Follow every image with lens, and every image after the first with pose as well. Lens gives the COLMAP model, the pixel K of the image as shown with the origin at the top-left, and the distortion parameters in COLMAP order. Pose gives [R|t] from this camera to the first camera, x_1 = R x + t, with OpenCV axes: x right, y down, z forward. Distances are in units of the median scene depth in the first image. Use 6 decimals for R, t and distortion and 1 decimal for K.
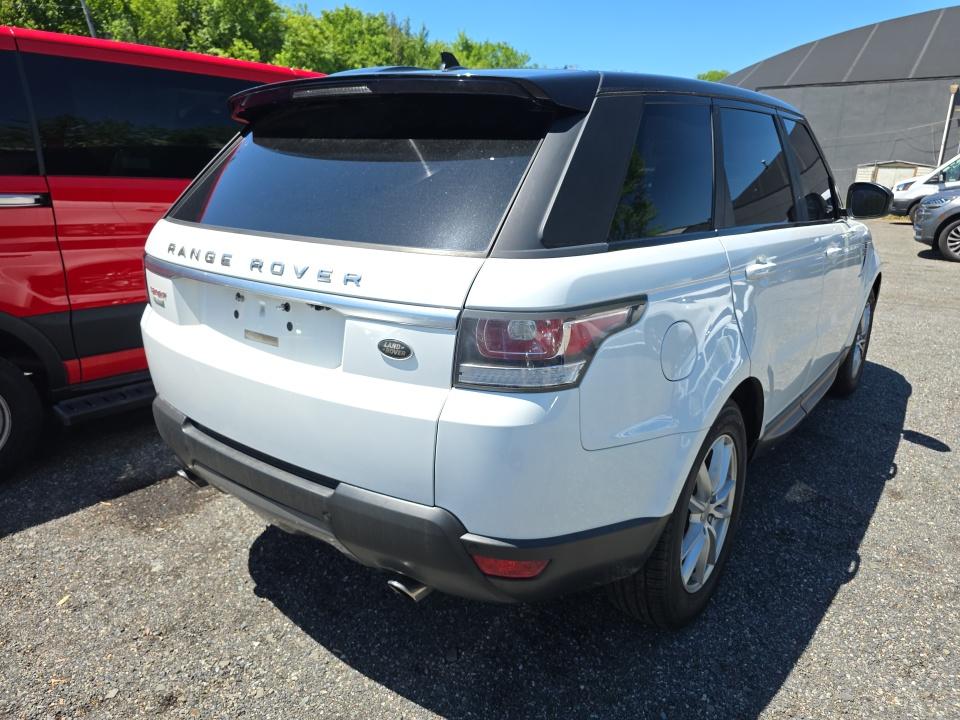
lens RADIAL K [[657.9, 0, 480.0], [0, 657.9, 360.0], [0, 0, 1]] dist [0.071987, -0.074257]
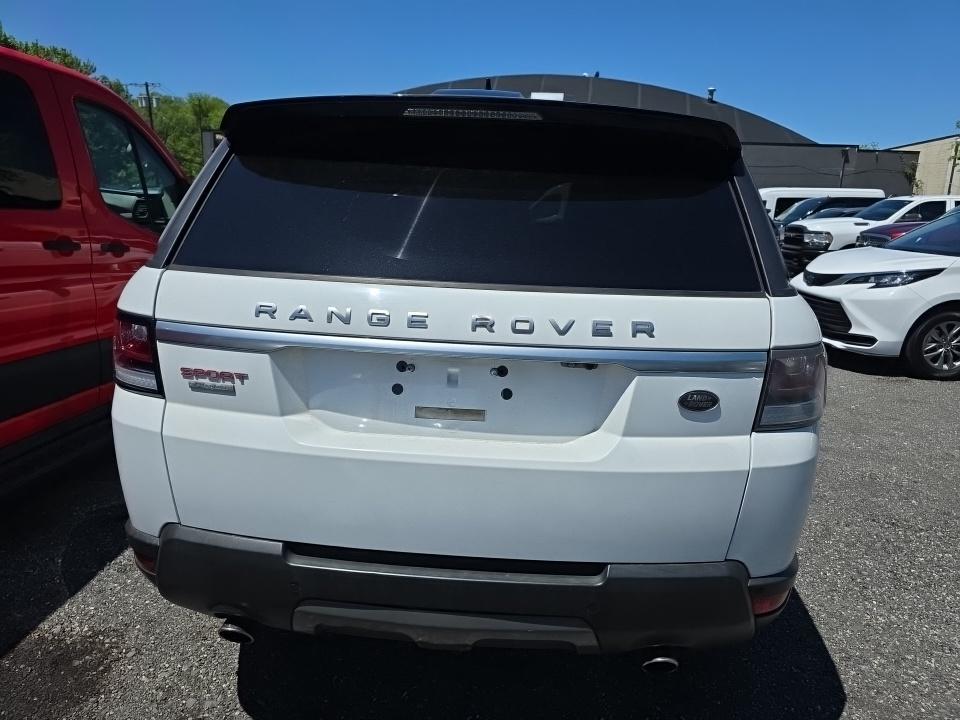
lens RADIAL K [[630.8, 0, 484.5], [0, 630.8, 341.8], [0, 0, 1]] dist [0.105378, -0.062144]
pose [[0.838925, -0.102334, 0.534539, -0.686058], [0.132150, 0.991072, -0.017666, -0.099059], [-0.527959, 0.085460, 0.844959, 0.329027]]
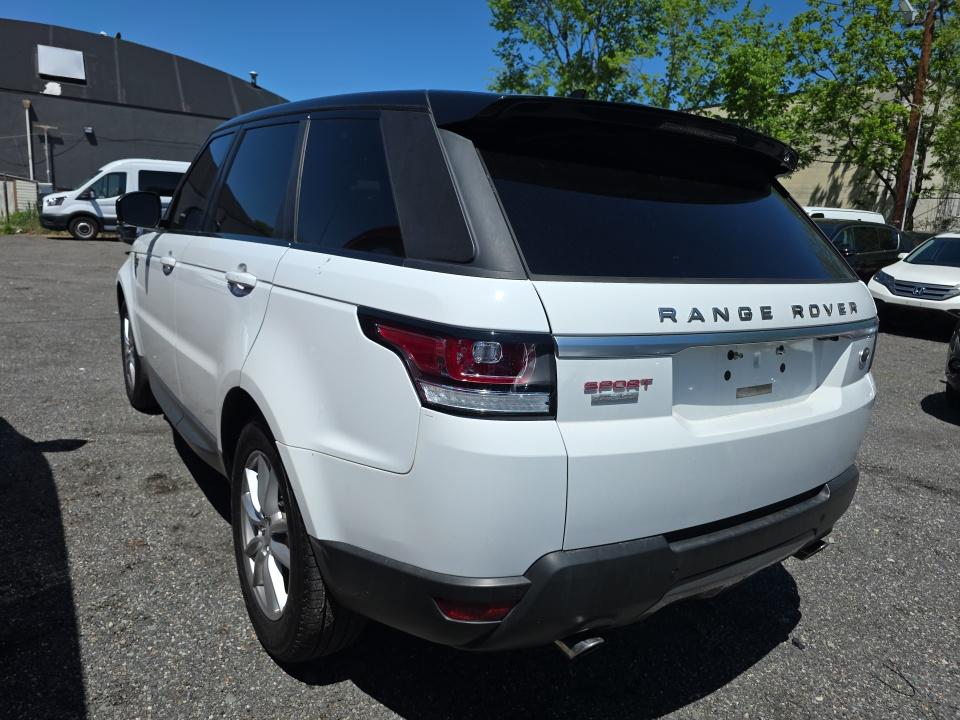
lens RADIAL K [[669.8, 0, 479.8], [0, 669.8, 363.6], [0, 0, 1]] dist [-0.001071, -0.002785]
pose [[0.306762, -0.196297, 0.931324, -1.318550], [0.206078, 0.968988, 0.136357, -0.278589], [-0.929209, 0.150096, 0.337702, 1.027922]]
